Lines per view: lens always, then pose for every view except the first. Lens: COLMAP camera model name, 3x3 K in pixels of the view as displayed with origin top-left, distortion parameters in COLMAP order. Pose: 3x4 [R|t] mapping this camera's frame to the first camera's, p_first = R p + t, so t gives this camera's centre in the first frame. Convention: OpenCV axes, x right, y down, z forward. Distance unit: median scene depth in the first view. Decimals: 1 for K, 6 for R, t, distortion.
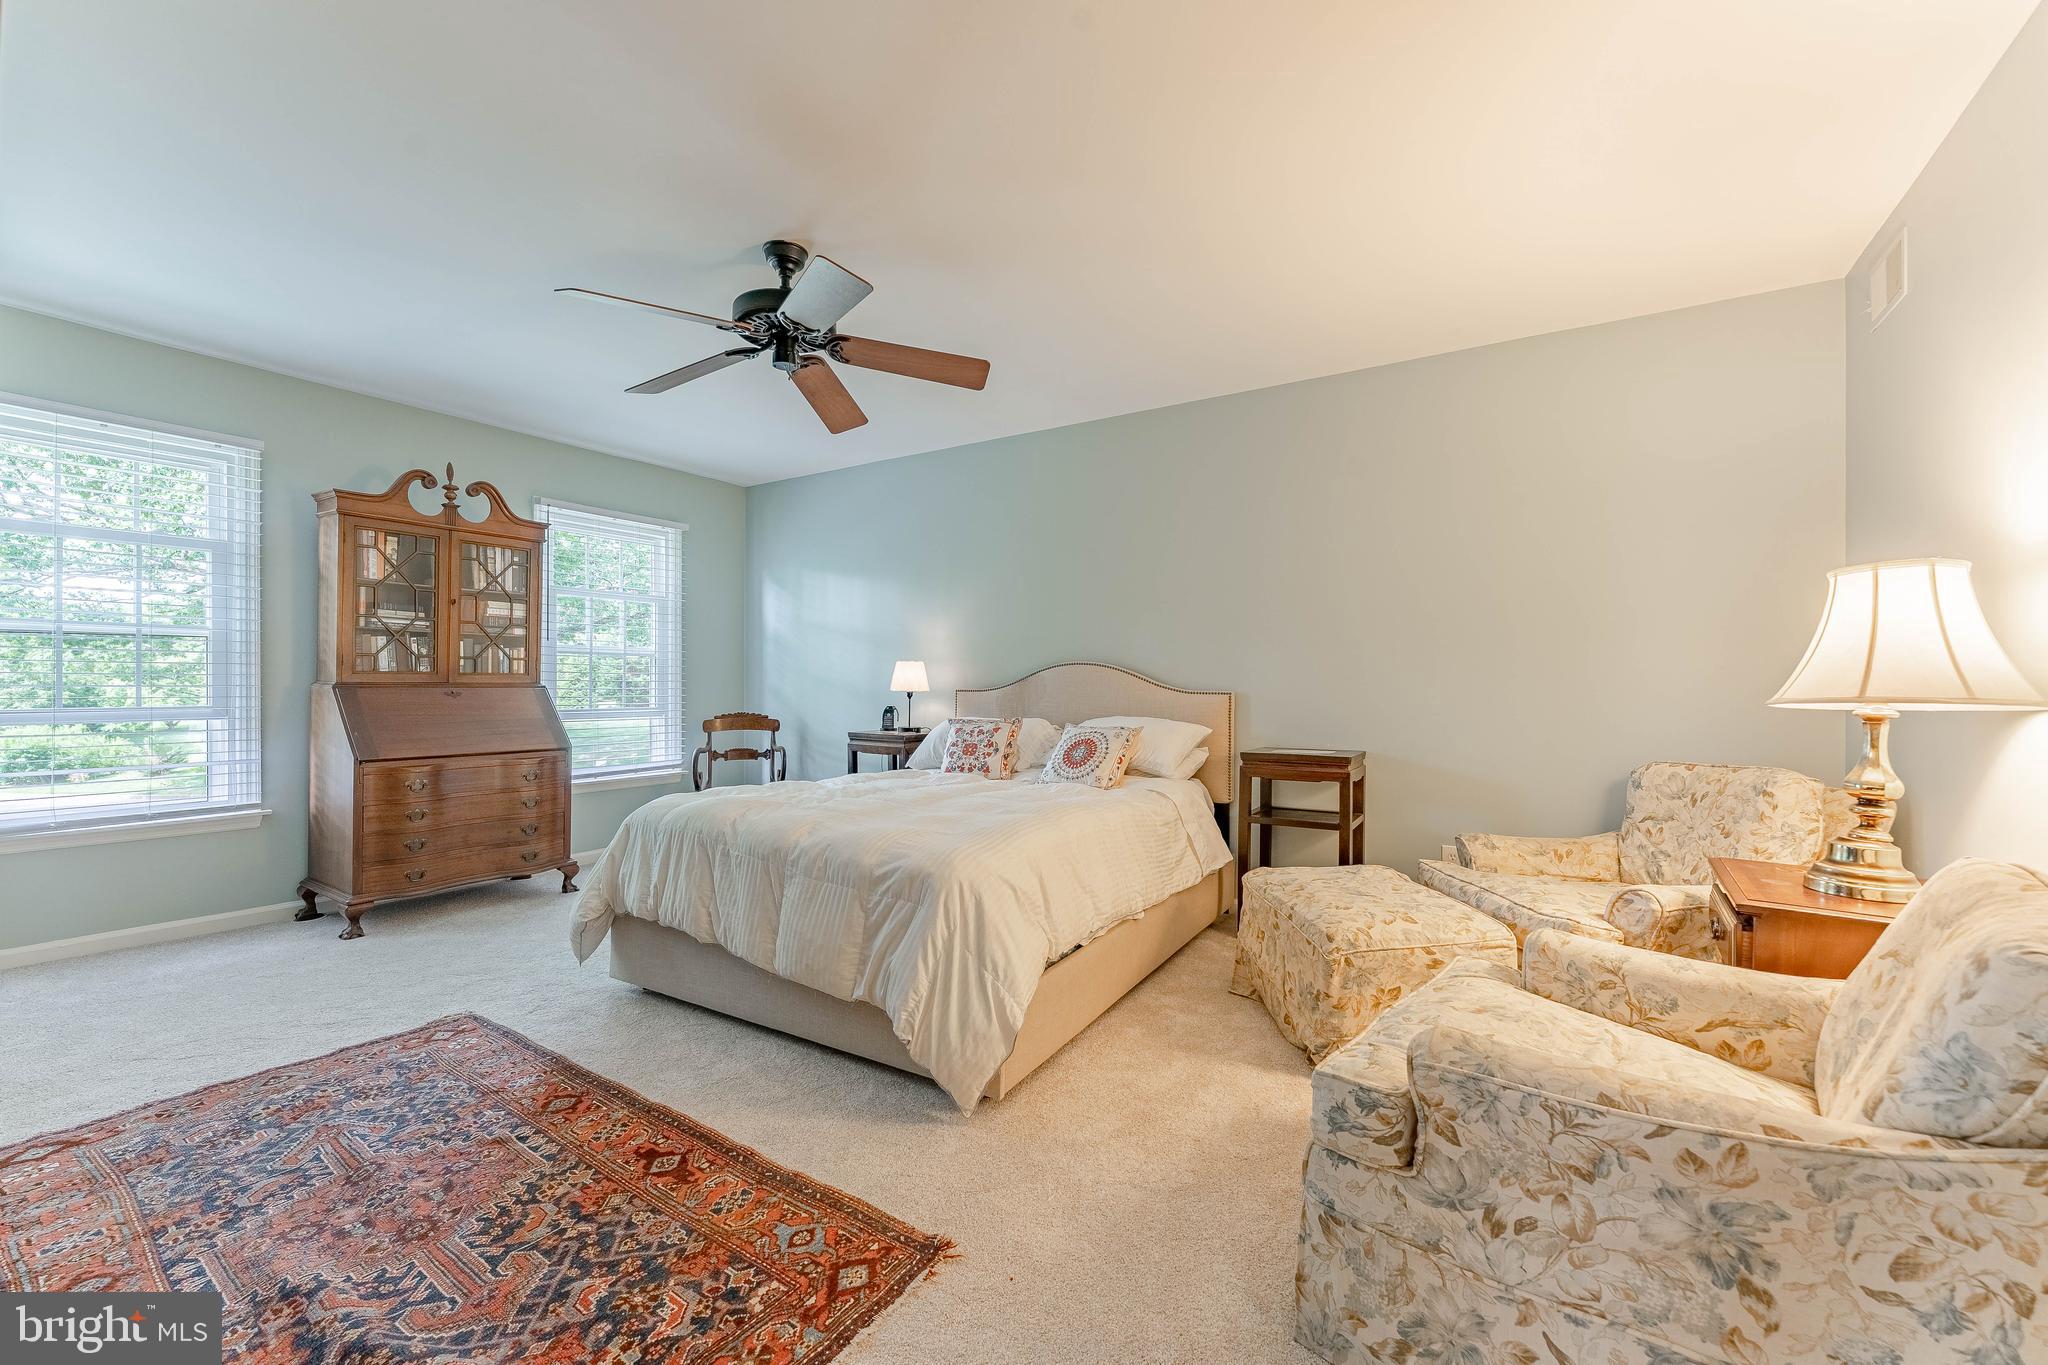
lens RADIAL K [[836.9, 0, 1020.0], [0, 836.9, 687.7], [0, 0, 1]] dist [-0.003992, -0.000418]
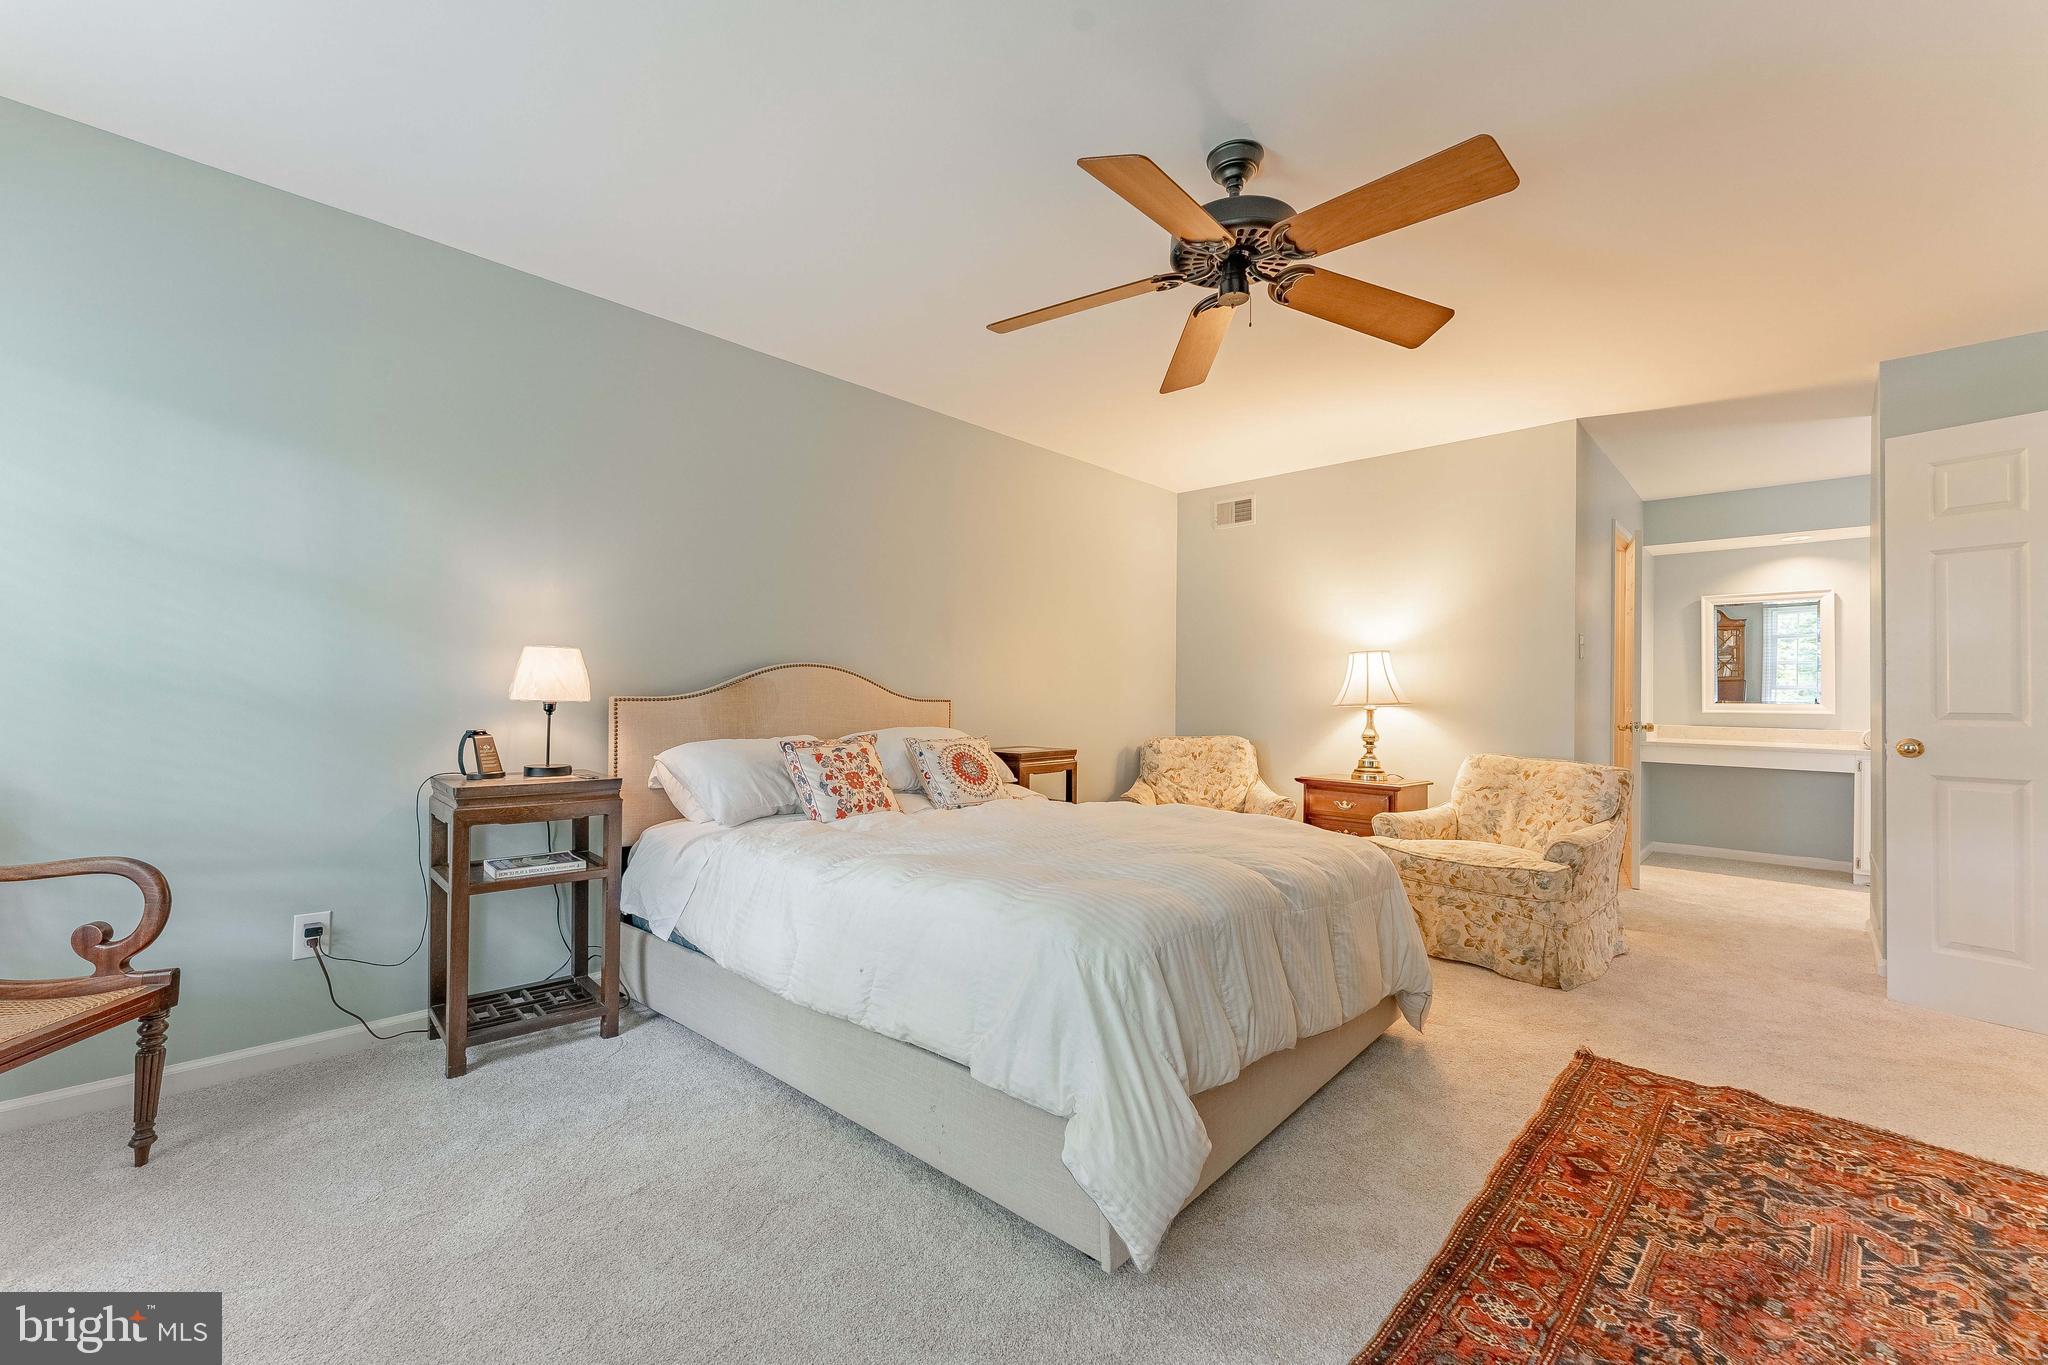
lens RADIAL K [[836.9, 0, 1022.9], [0, 836.9, 686.9], [0, 0, 1]] dist [-0.003992, -0.000418]
pose [[0.169423, 0.005302, 0.985529, -1.747197], [-0.006646, 0.999969, -0.004237, -0.013930], [-0.985521, -0.005833, 0.169453, 1.693778]]
